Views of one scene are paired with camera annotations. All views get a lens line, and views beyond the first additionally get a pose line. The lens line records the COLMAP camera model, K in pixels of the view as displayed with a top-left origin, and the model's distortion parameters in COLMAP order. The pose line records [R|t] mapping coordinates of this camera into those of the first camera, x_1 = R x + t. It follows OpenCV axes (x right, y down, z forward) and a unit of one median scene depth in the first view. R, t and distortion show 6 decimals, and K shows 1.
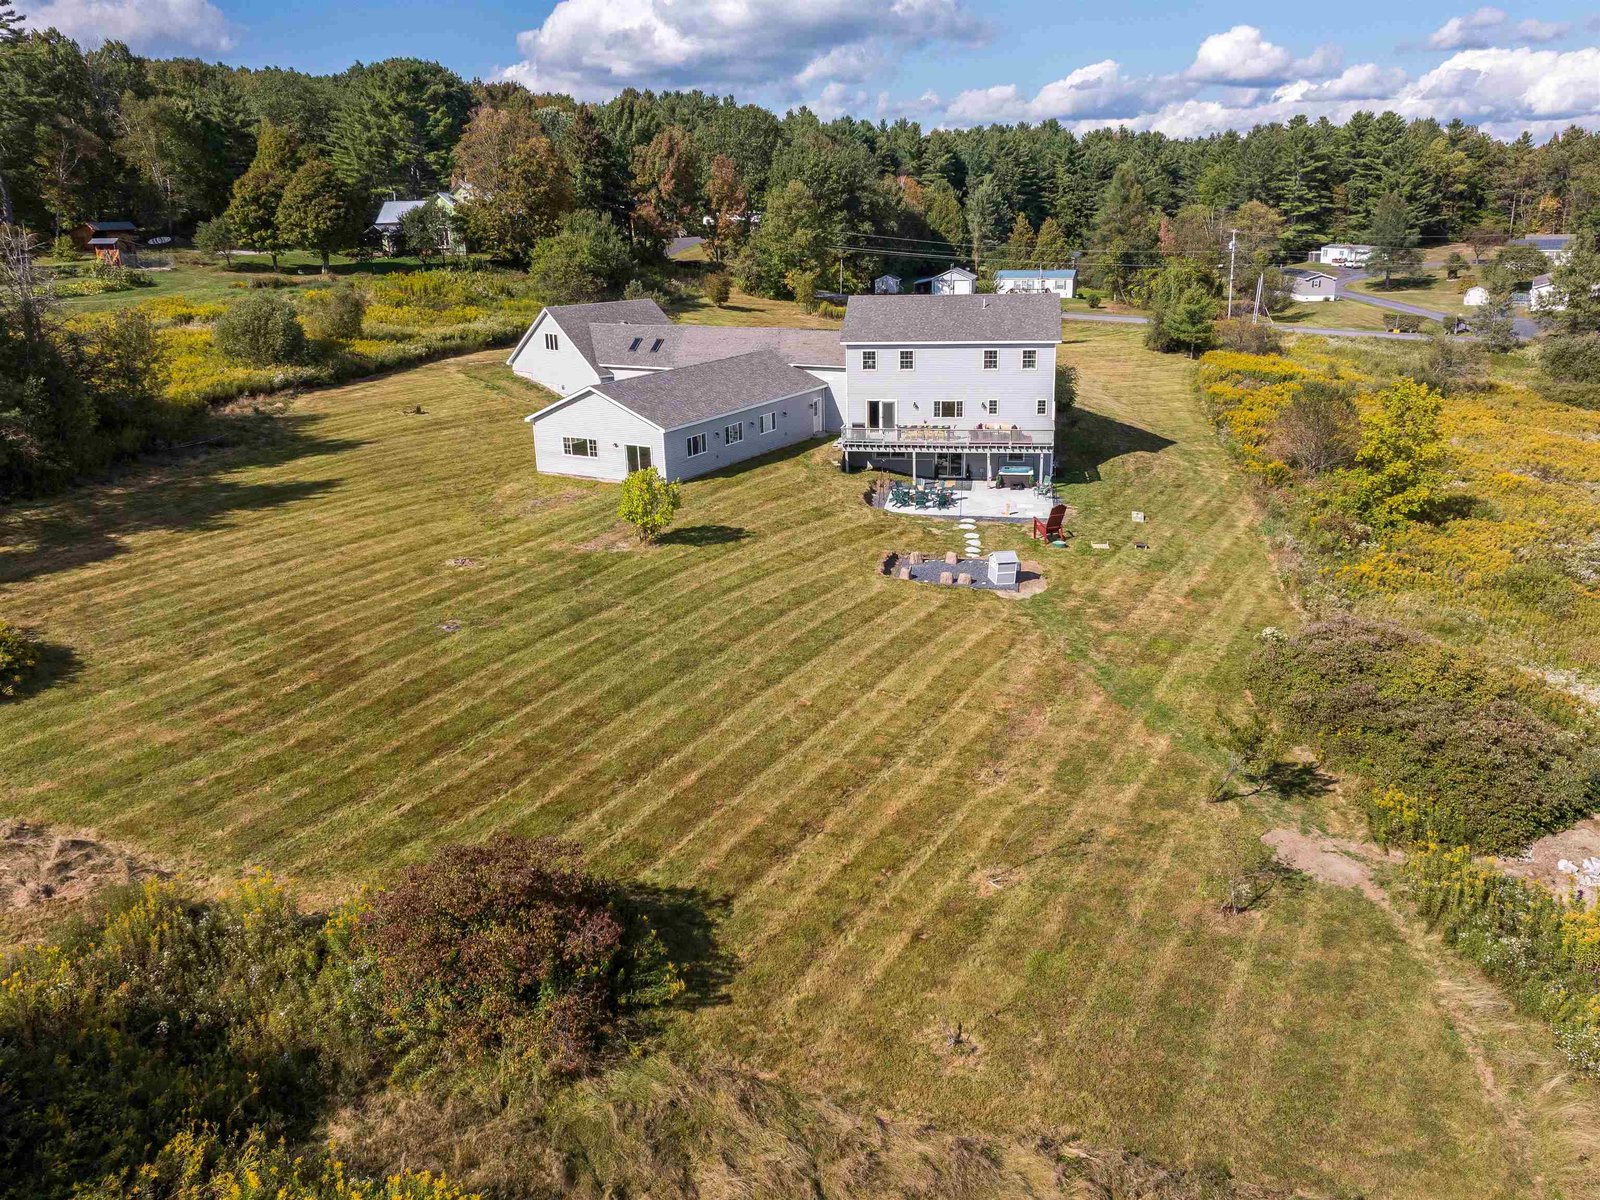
lens RADIAL K [[1116.6, 0, 752.0], [0, 1116.6, 608.6], [0, 0, 1]] dist [-0.030154, -0.038906]
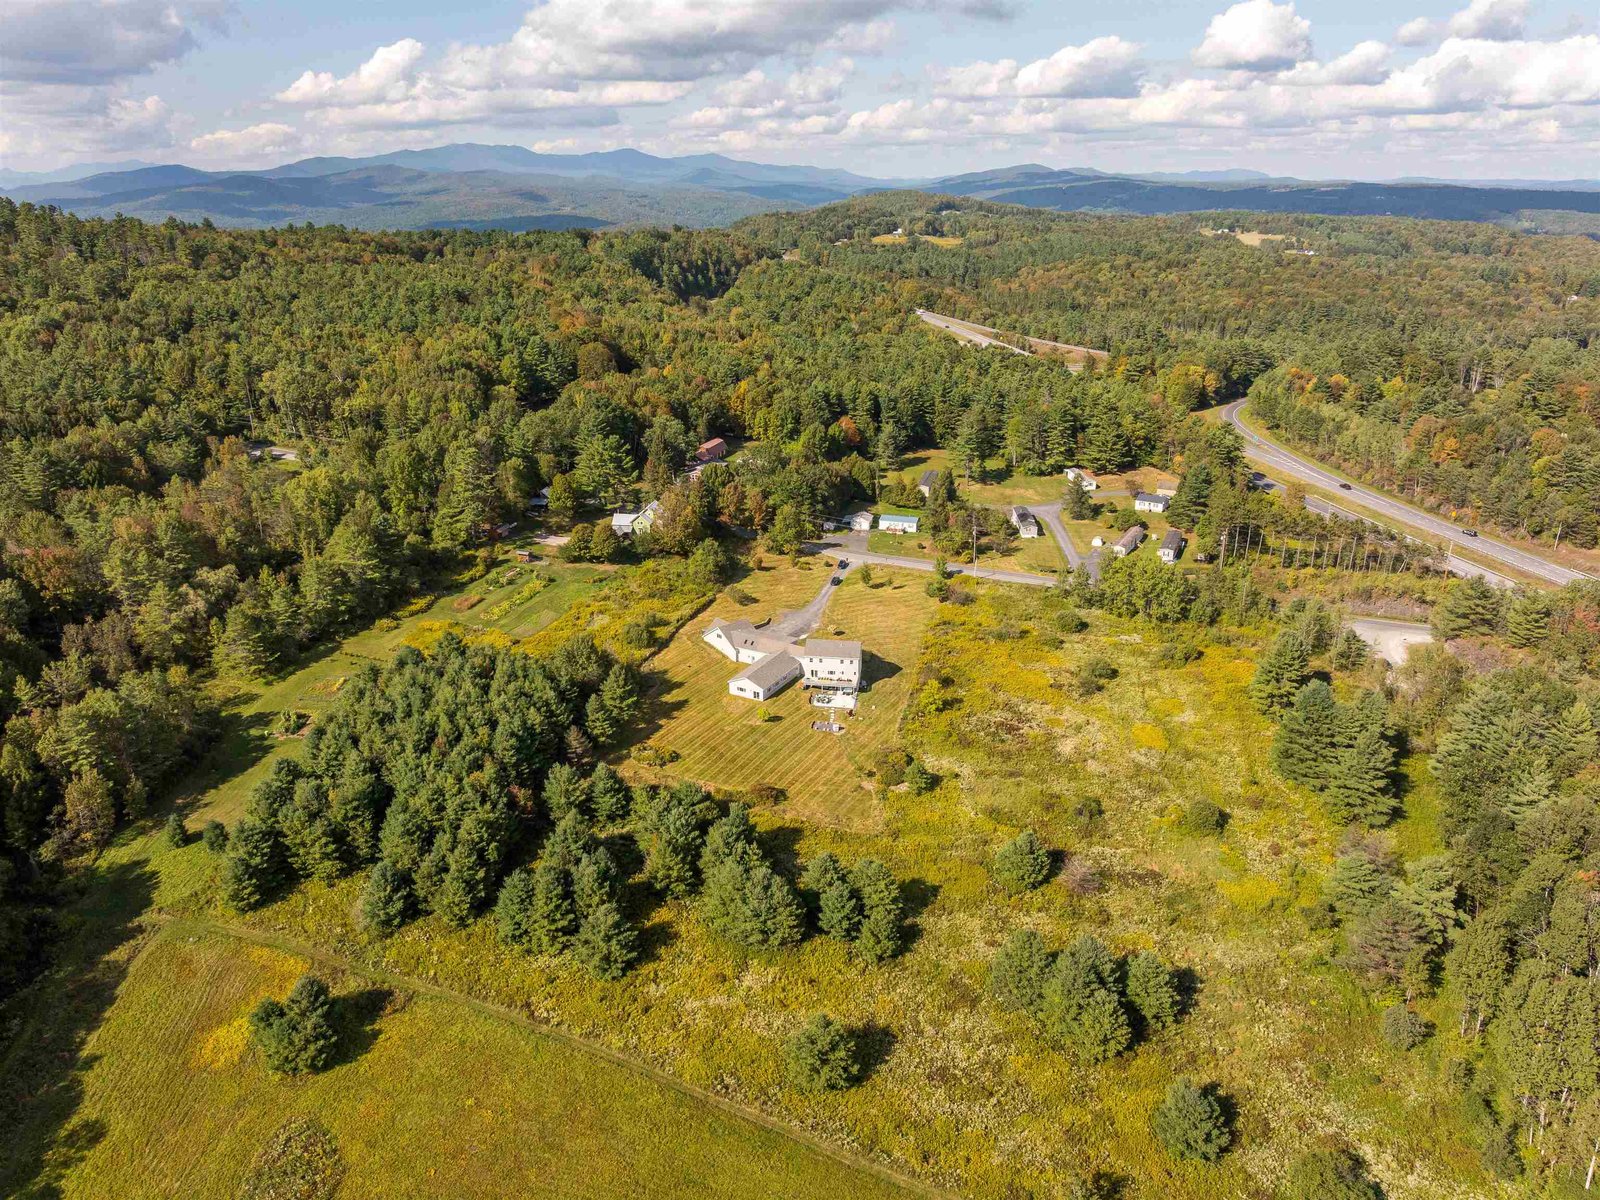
lens RADIAL K [[1116.6, 0, 752.0], [0, 1116.6, 608.6], [0, 0, 1]] dist [-0.030154, -0.038906]
pose [[0.999506, 0.013059, 0.028595, -0.213654], [-0.014481, 0.998638, 0.050122, -0.591848], [-0.027901, -0.050511, 0.998334, -2.853227]]
